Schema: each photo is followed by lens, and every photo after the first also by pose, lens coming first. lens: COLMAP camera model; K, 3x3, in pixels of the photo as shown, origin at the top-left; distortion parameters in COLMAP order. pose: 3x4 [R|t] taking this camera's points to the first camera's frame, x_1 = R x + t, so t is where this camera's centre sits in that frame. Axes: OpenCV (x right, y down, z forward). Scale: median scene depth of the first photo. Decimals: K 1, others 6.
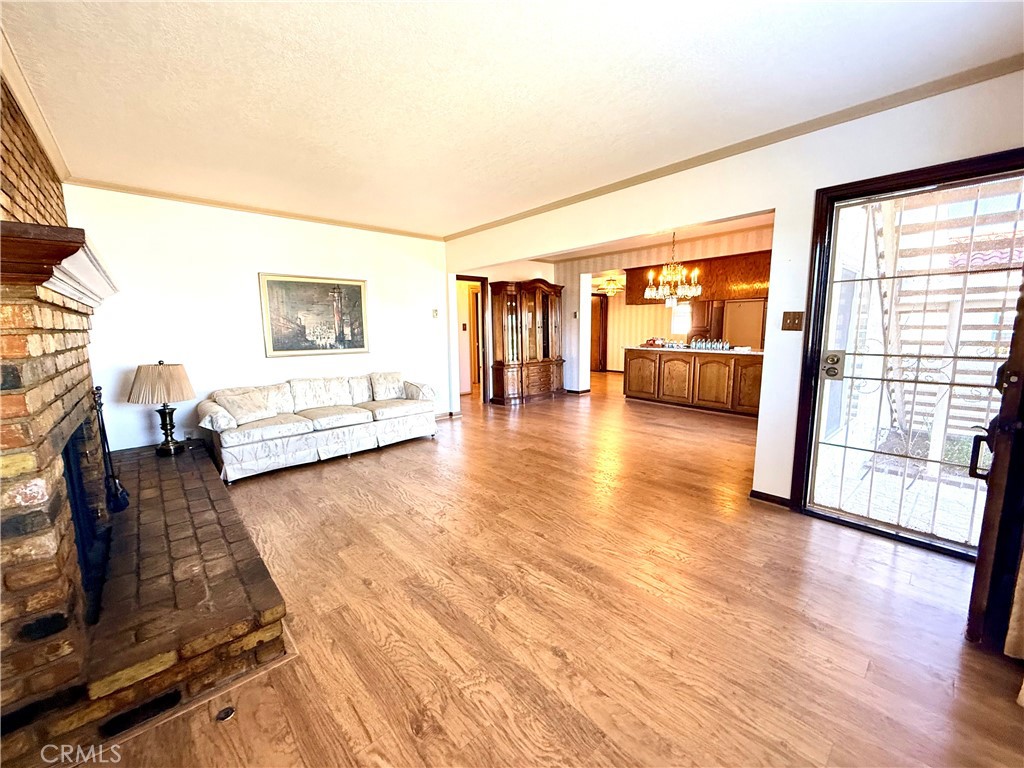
lens RADIAL K [[407.3, 0, 512.0], [0, 407.3, 384.0], [0, 0, 1]] dist [-0.001227, -0.000032]
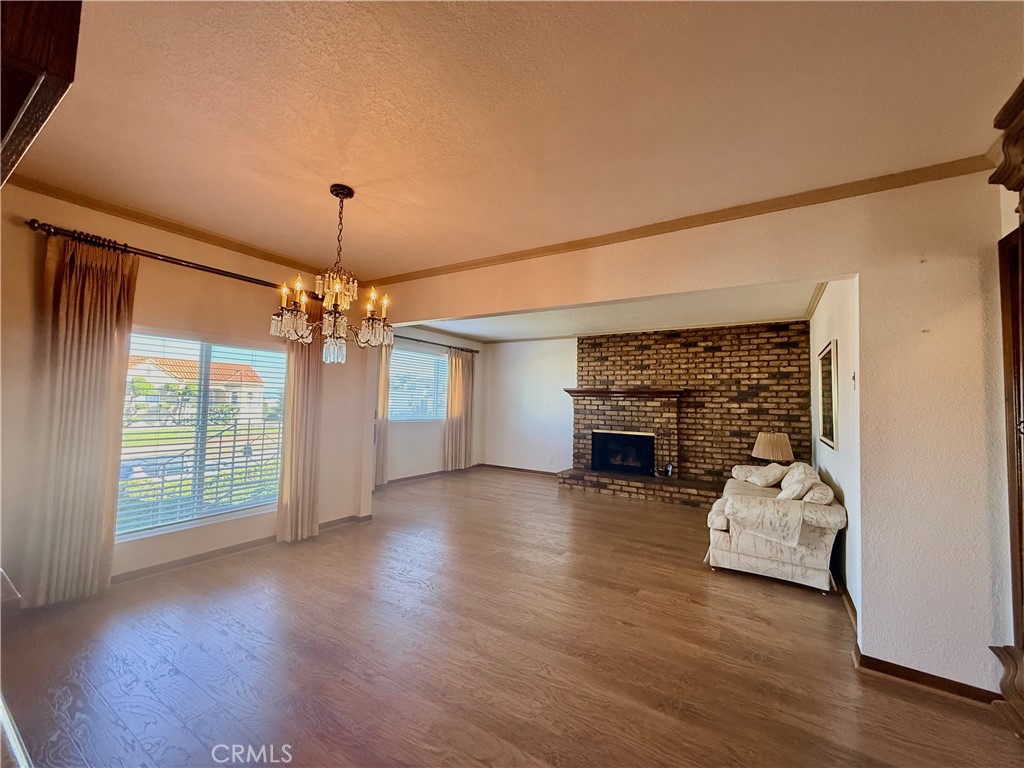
lens RADIAL K [[407.3, 0, 512.0], [0, 407.3, 384.0], [0, 0, 1]] dist [-0.001227, -0.000032]
pose [[-0.961499, -0.025587, -0.273614, 0.225159], [-0.052835, 0.994293, 0.092682, -0.154930], [0.269681, 0.103570, -0.957364, 1.068171]]
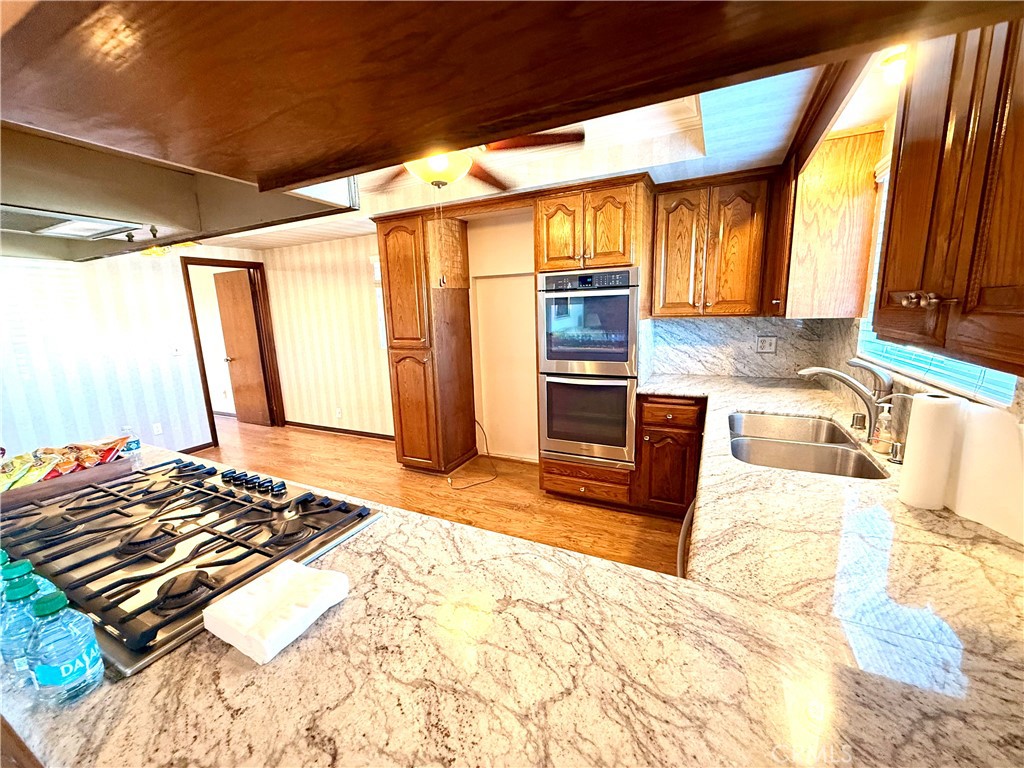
lens RADIAL K [[407.3, 0, 512.0], [0, 407.3, 384.0], [0, 0, 1]] dist [-0.001227, -0.000032]
pose [[0.929499, -0.083337, 0.359287, 0.496682], [0.072104, 0.996400, 0.044577, -0.129367], [-0.361709, -0.015529, 0.932162, 0.715546]]
